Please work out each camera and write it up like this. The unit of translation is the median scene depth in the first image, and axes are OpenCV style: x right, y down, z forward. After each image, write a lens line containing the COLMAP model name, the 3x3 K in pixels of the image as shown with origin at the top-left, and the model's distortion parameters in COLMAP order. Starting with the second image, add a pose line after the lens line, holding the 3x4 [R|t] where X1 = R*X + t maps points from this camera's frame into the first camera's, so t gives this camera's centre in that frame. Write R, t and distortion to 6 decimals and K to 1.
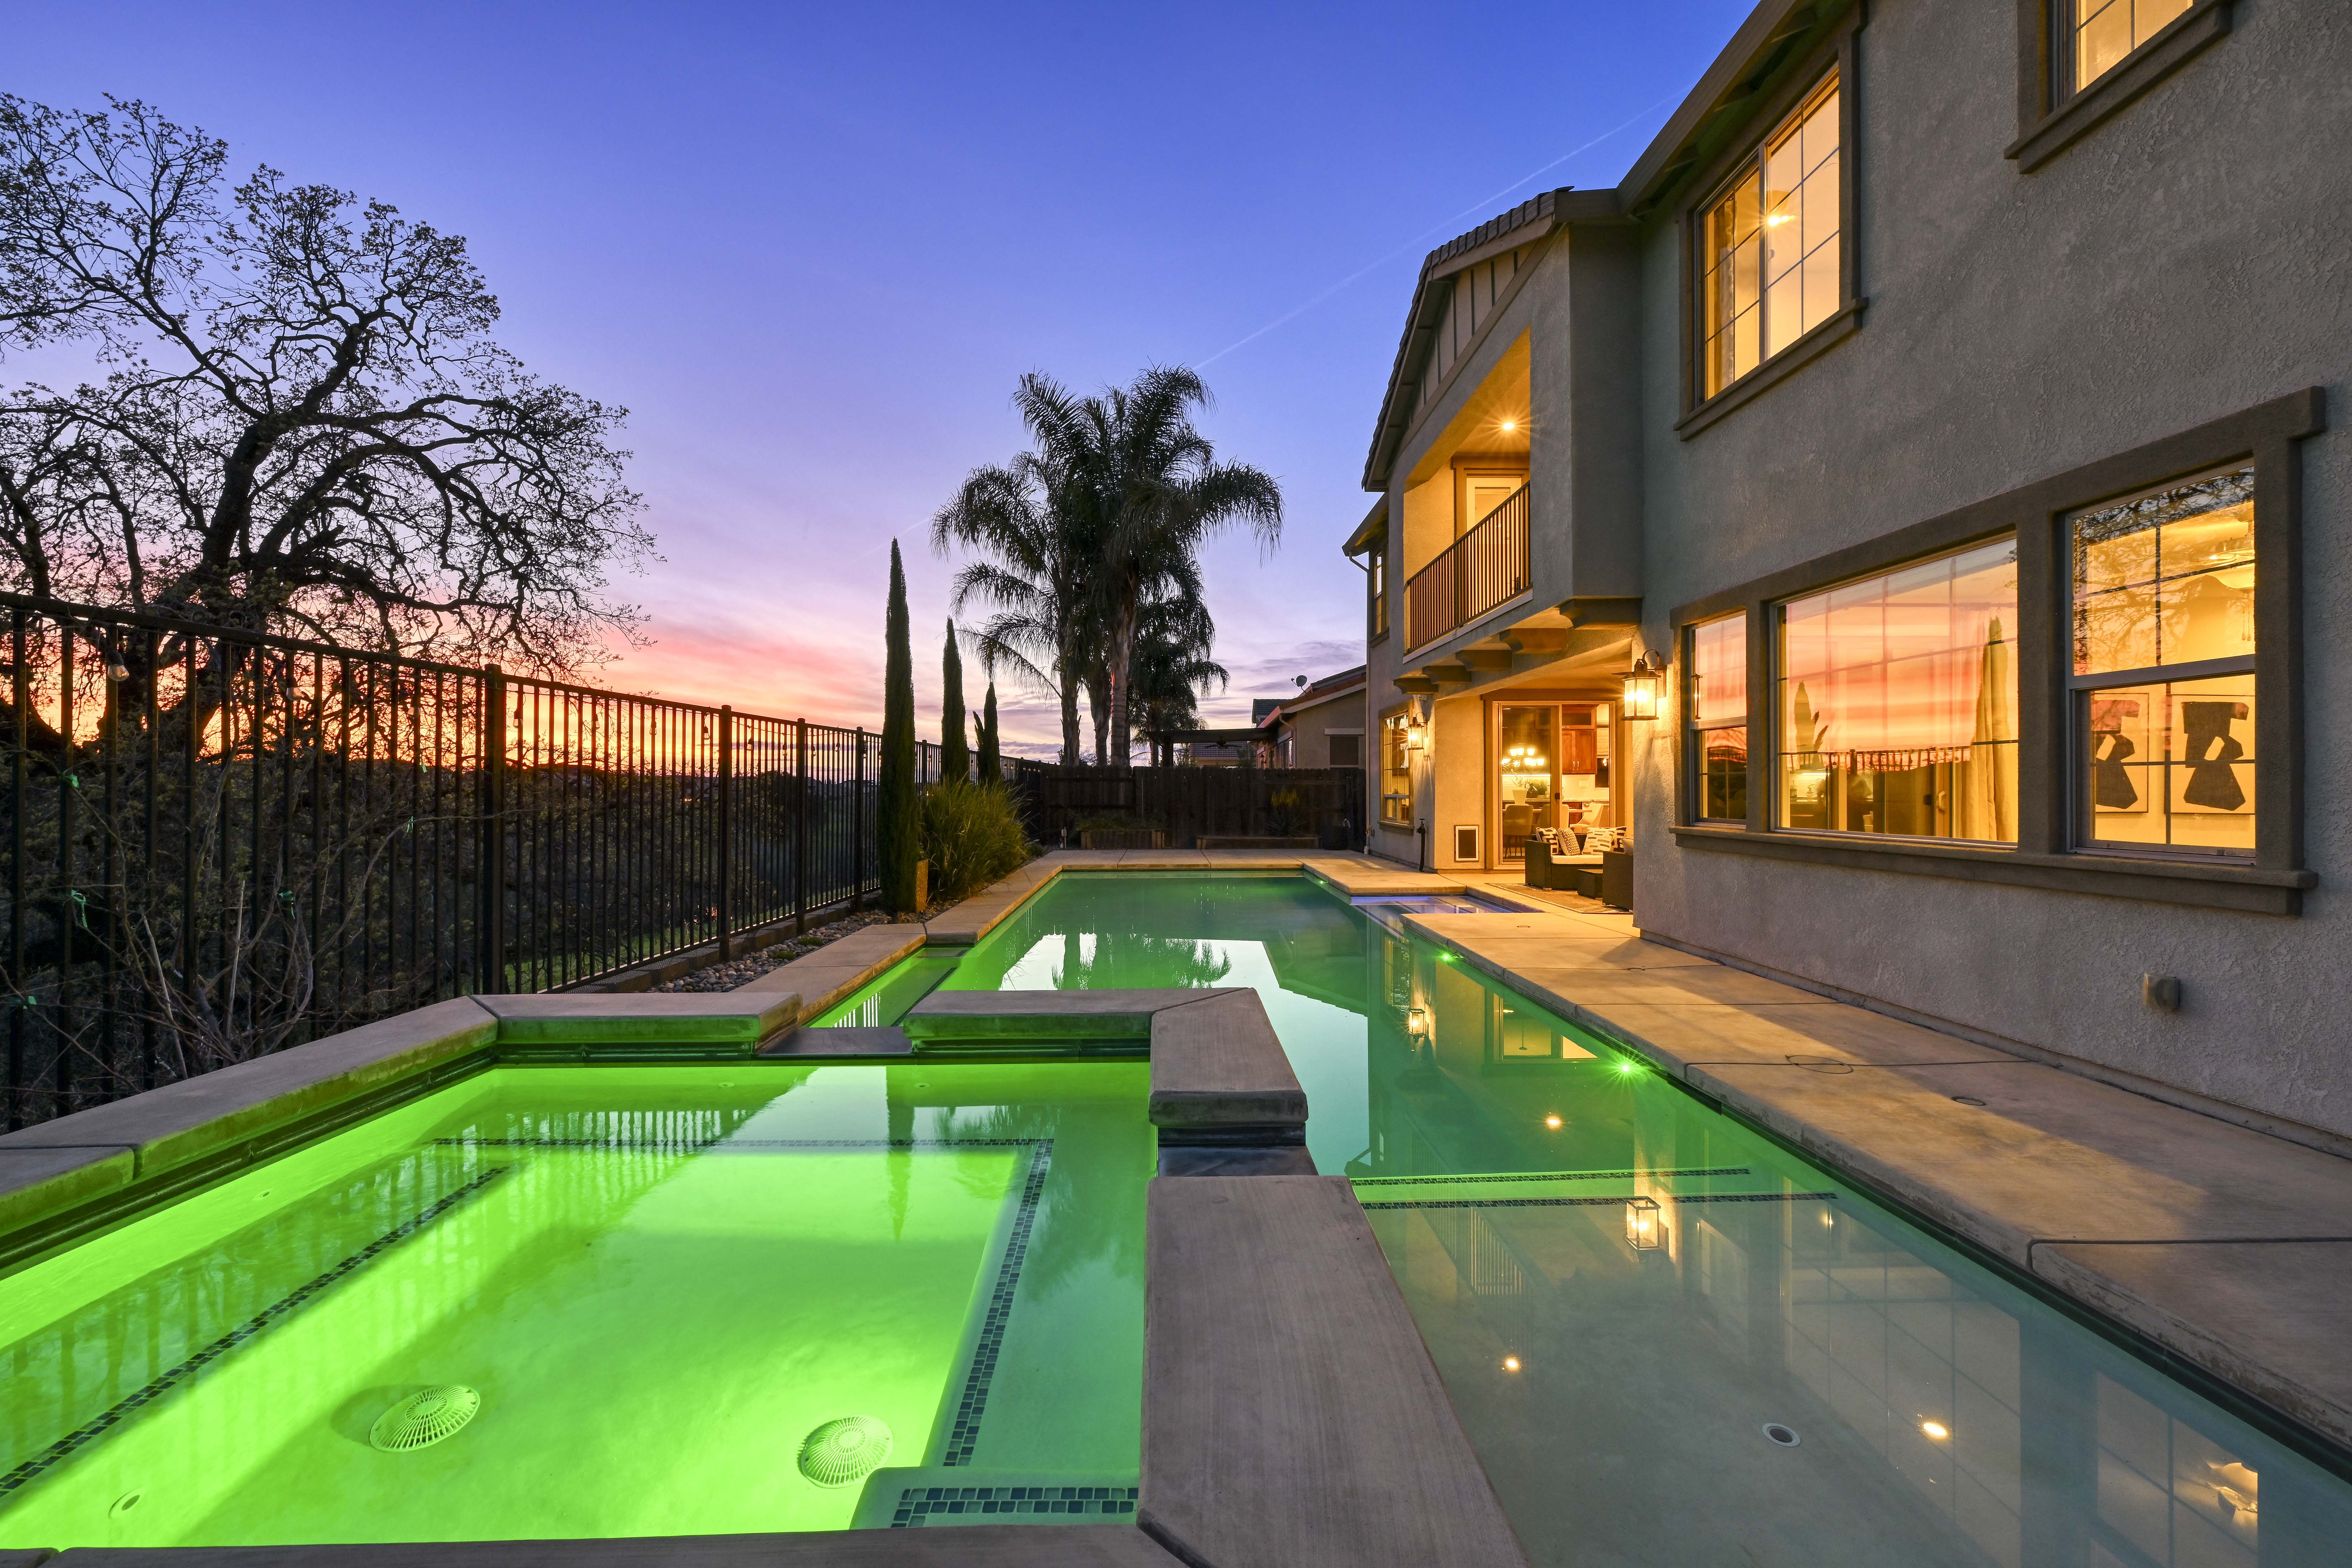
lens RADIAL K [[931.5, 0, 1179.5], [0, 931.5, 785.6], [0, 0, 1]] dist [-0.000324, 0.000487]
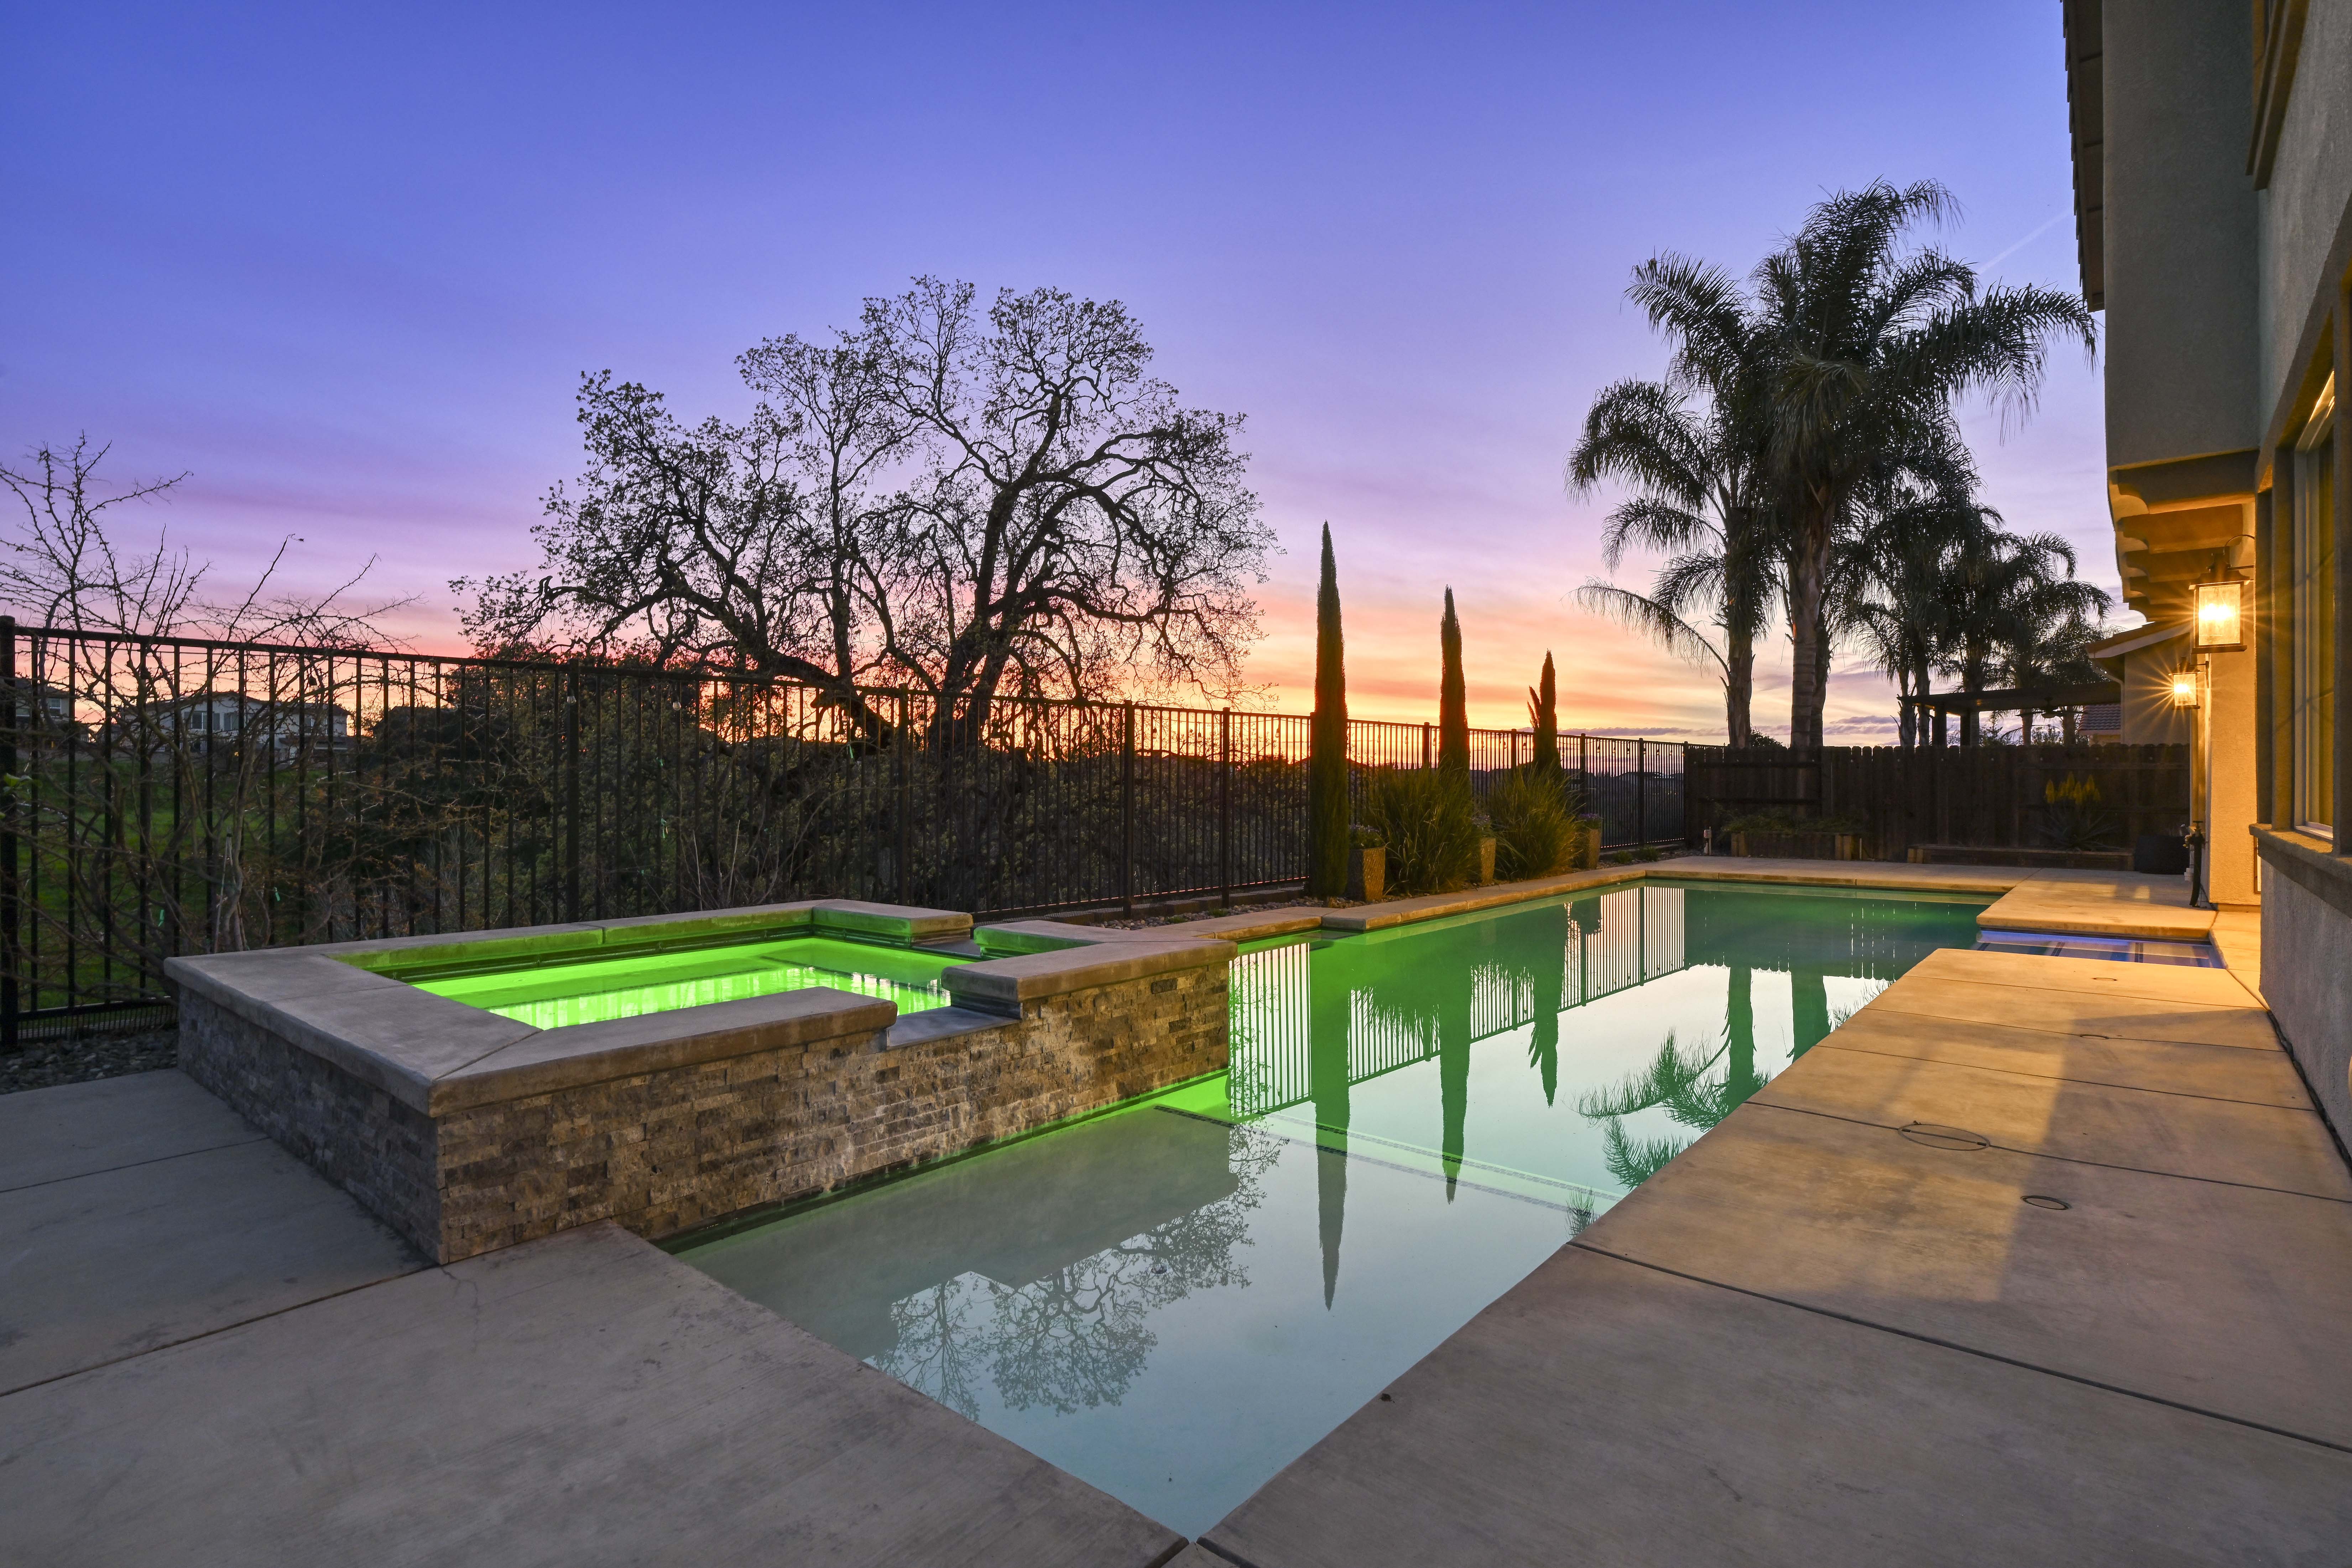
lens RADIAL K [[1155.8, 0, 1181.8], [0, 1155.8, 783.0], [0, 0, 1]] dist [-0.002223, -0.000224]
pose [[0.746125, 0.000243, -0.665806, 0.222382], [0.001543, 0.999997, 0.002094, 0.006264], [0.665805, -0.002590, 0.746122, -0.013937]]
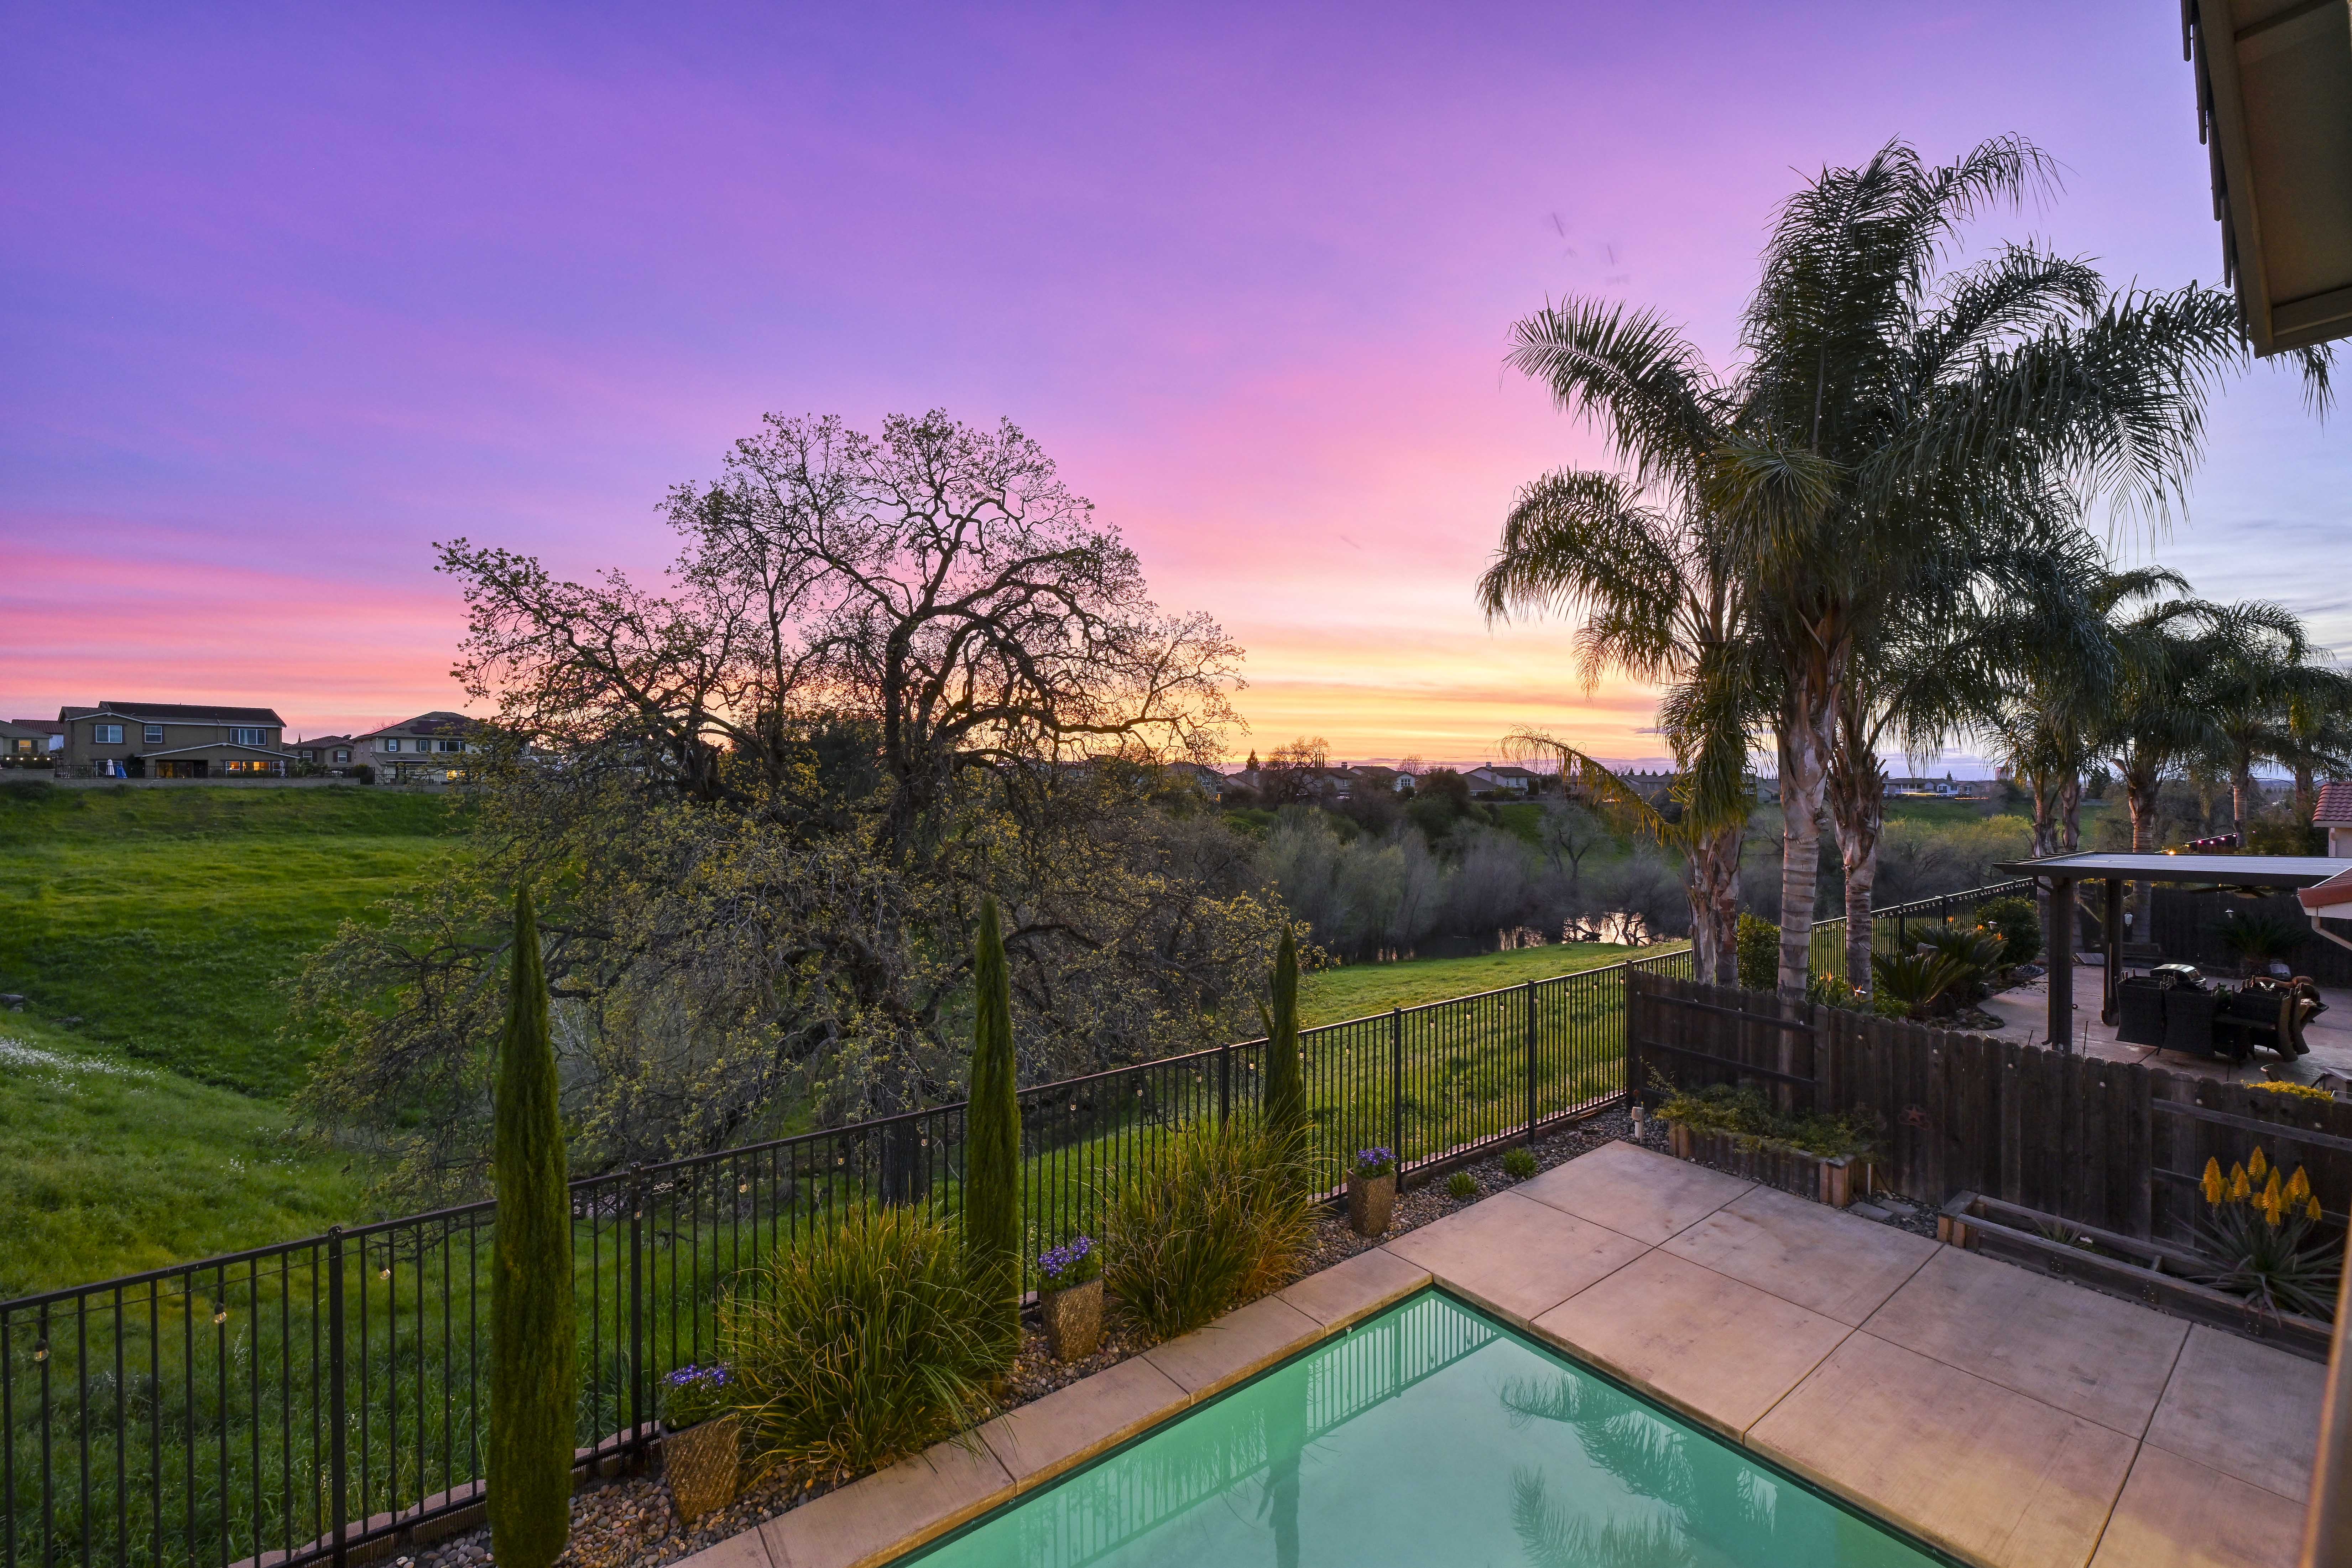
lens RADIAL K [[931.5, 0, 1179.5], [0, 931.5, 785.6], [0, 0, 1]] dist [-0.000324, 0.000487]
pose [[0.576457, 0.010388, -0.817062, 0.198325], [0.001721, 0.999902, 0.013927, -0.178237], [0.817126, -0.009435, 0.576382, 0.538825]]
